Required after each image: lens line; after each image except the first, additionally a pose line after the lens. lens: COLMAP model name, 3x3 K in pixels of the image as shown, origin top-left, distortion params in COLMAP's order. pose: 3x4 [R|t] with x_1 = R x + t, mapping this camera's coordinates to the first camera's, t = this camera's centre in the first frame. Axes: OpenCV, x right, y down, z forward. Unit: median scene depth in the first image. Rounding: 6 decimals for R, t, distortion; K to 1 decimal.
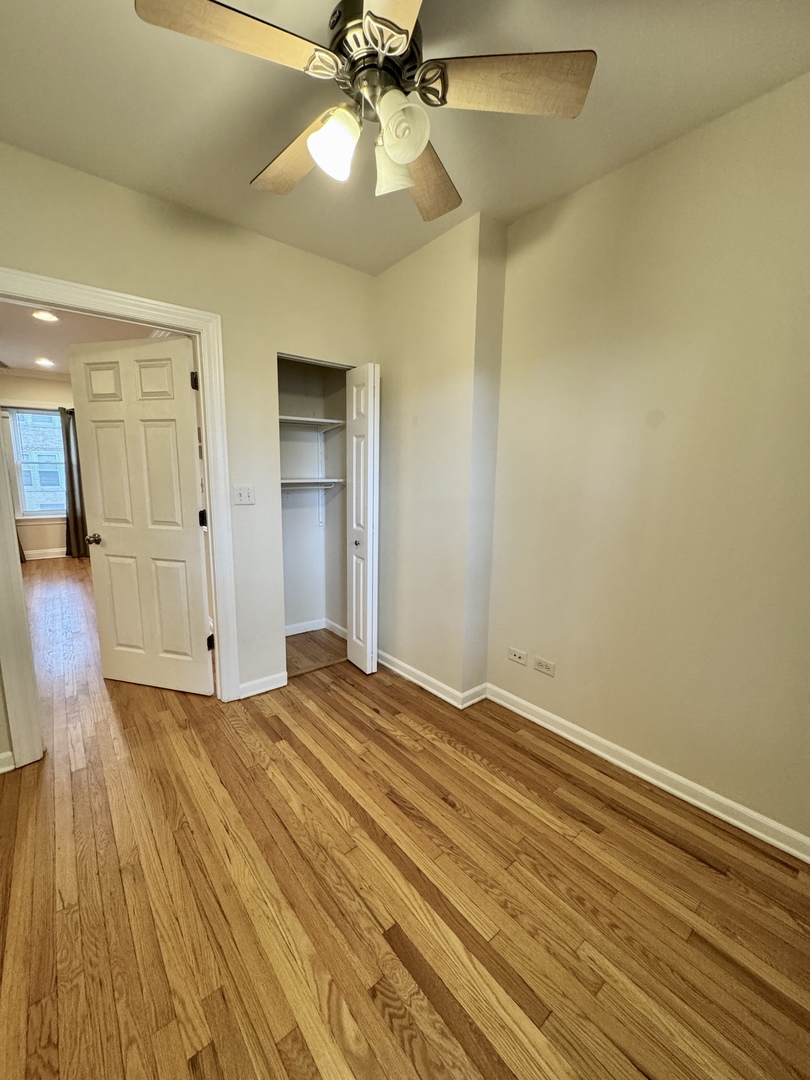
lens RADIAL K [[432.9, 0, 406.3], [0, 432.9, 540.6], [0, 0, 1]] dist [-0.003354, 0.000559]
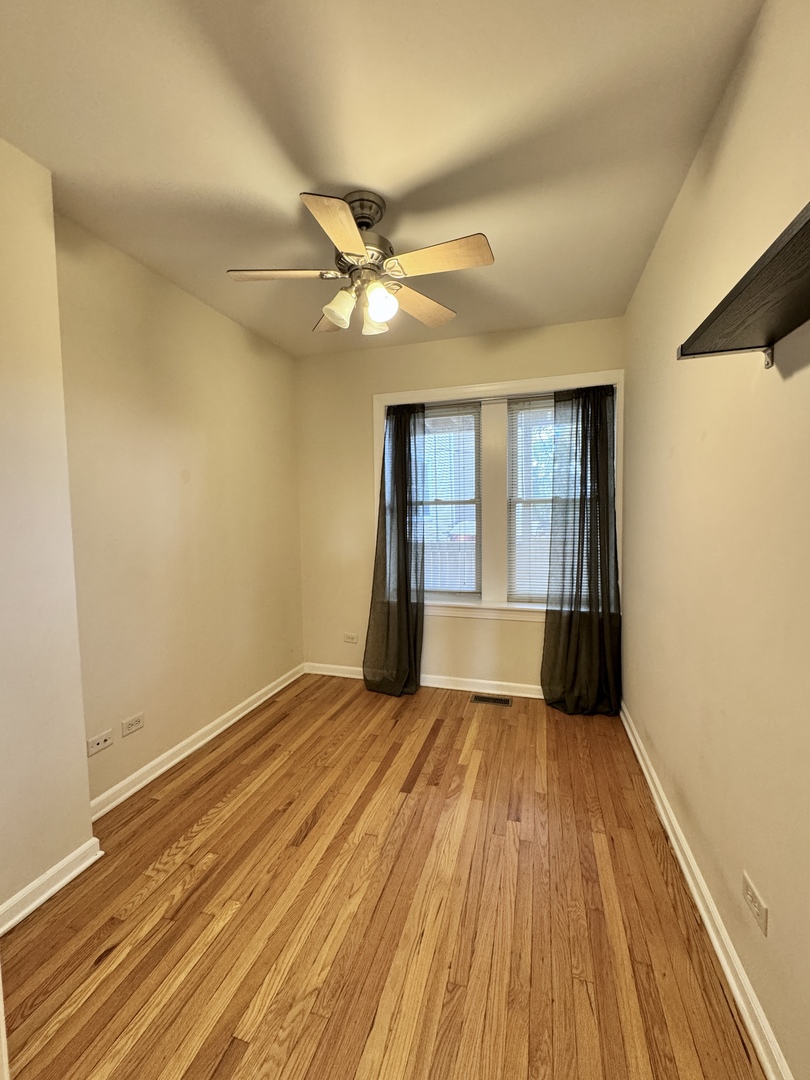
lens RADIAL K [[432.9, 0, 406.0], [0, 432.9, 536.9], [0, 0, 1]] dist [-0.003354, 0.000559]
pose [[-0.549753, -0.052684, 0.833664, -1.002859], [0.142003, 0.977588, 0.155422, -0.215718], [-0.823169, 0.203826, -0.529951, 1.242341]]
